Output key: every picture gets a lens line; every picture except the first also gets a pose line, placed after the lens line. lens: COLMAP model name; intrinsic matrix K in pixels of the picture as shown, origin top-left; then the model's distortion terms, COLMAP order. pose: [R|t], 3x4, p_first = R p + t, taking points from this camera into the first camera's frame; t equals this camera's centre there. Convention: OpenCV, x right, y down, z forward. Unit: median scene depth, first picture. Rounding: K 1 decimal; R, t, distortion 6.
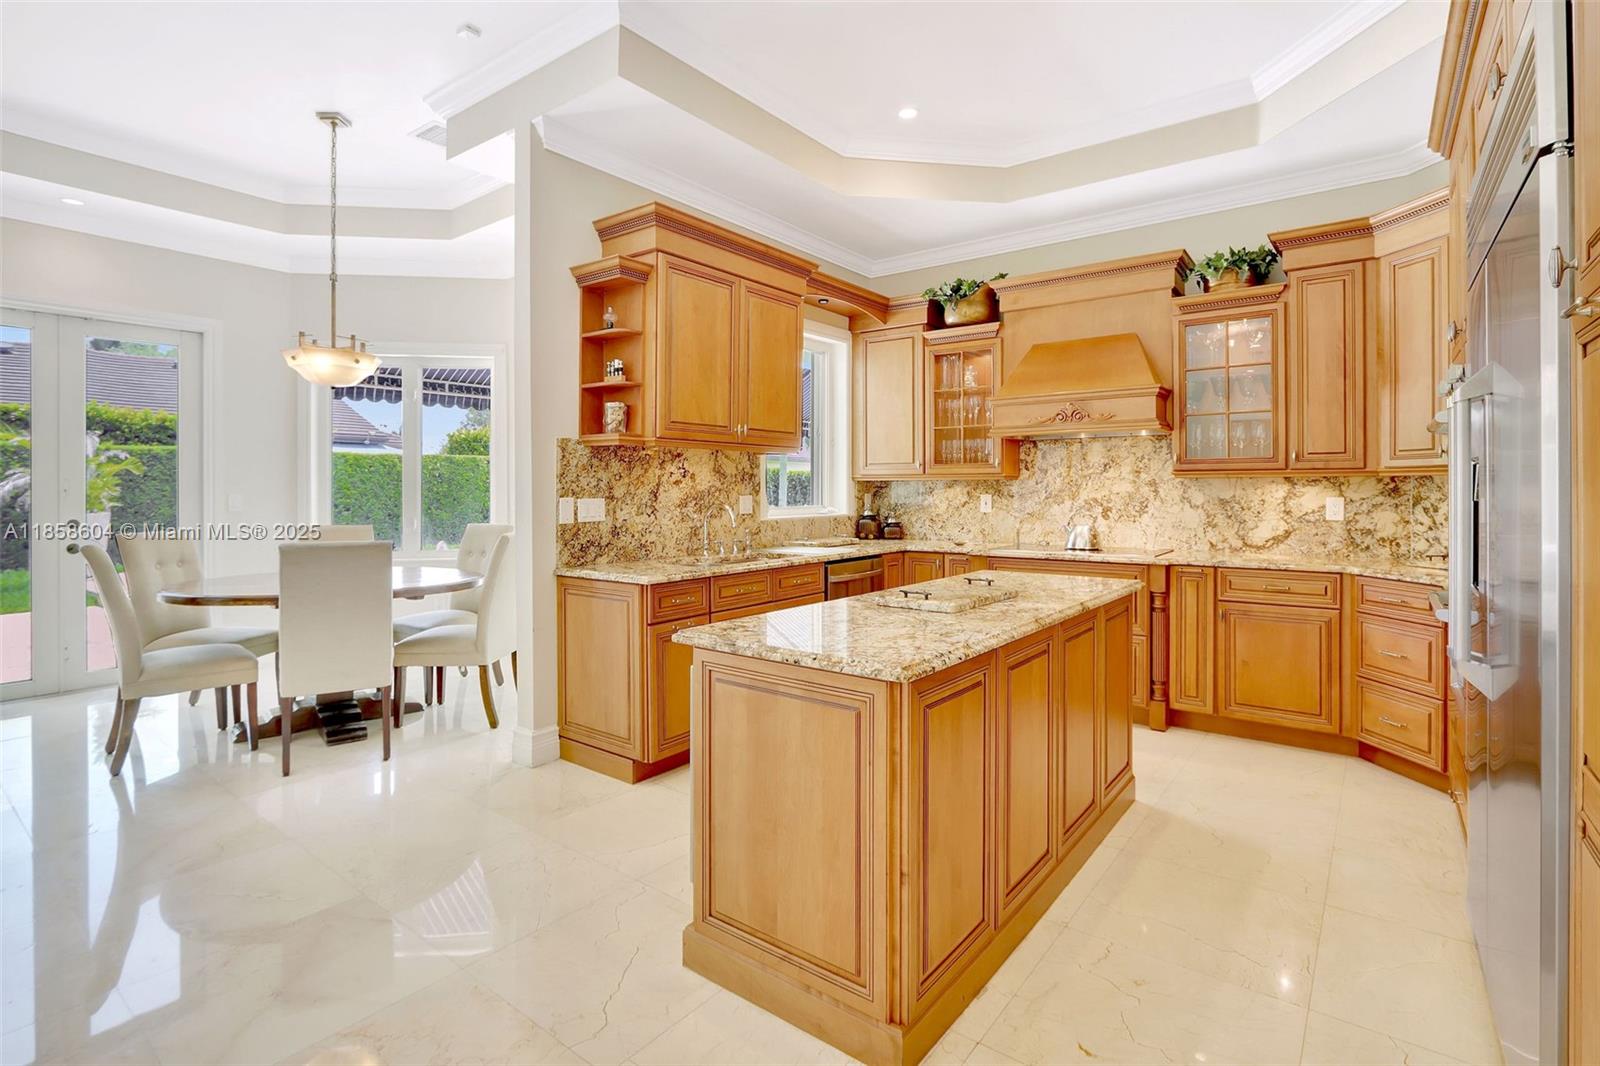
lens RADIAL K [[767.4, 0, 779.9], [0, 767.4, 494.5], [0, 0, 1]] dist [-0.009706, 0.000958]
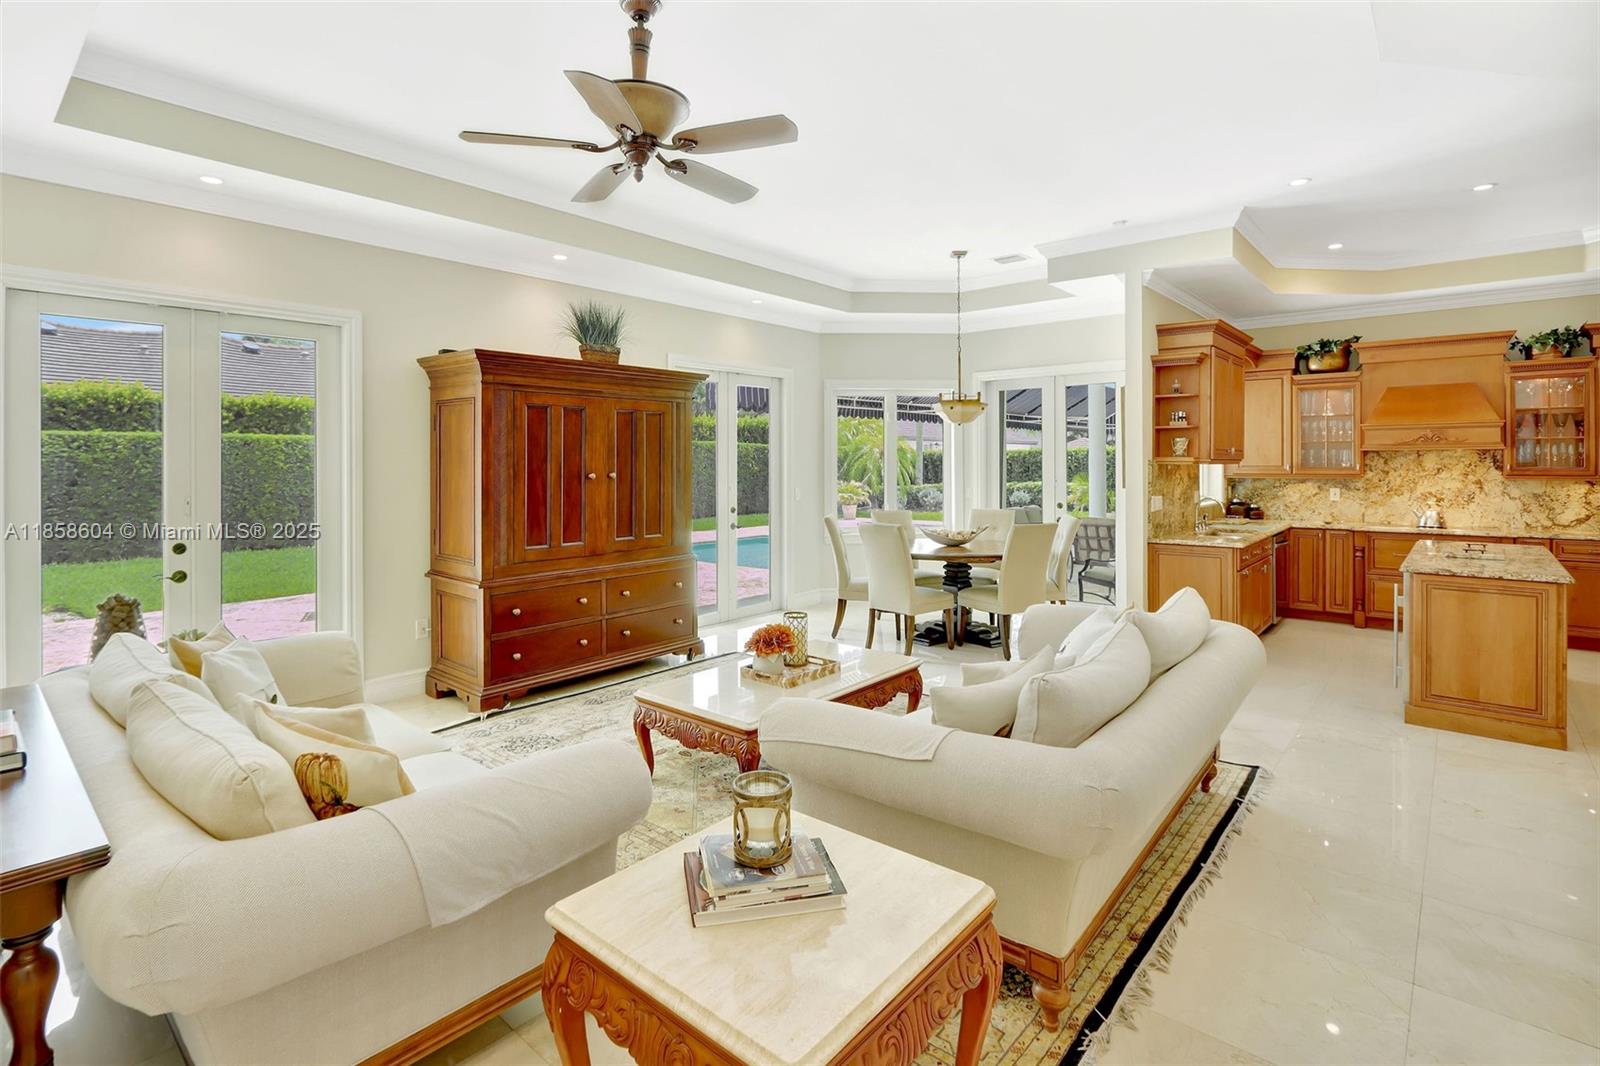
lens RADIAL K [[767.4, 0, 795.1], [0, 767.4, 465.0], [0, 0, 1]] dist [-0.009706, 0.000958]
pose [[0.998580, -0.002134, -0.053221, -0.754019], [0.001896, 0.999988, -0.004507, -0.044259], [0.053230, 0.004400, 0.998573, -0.539226]]
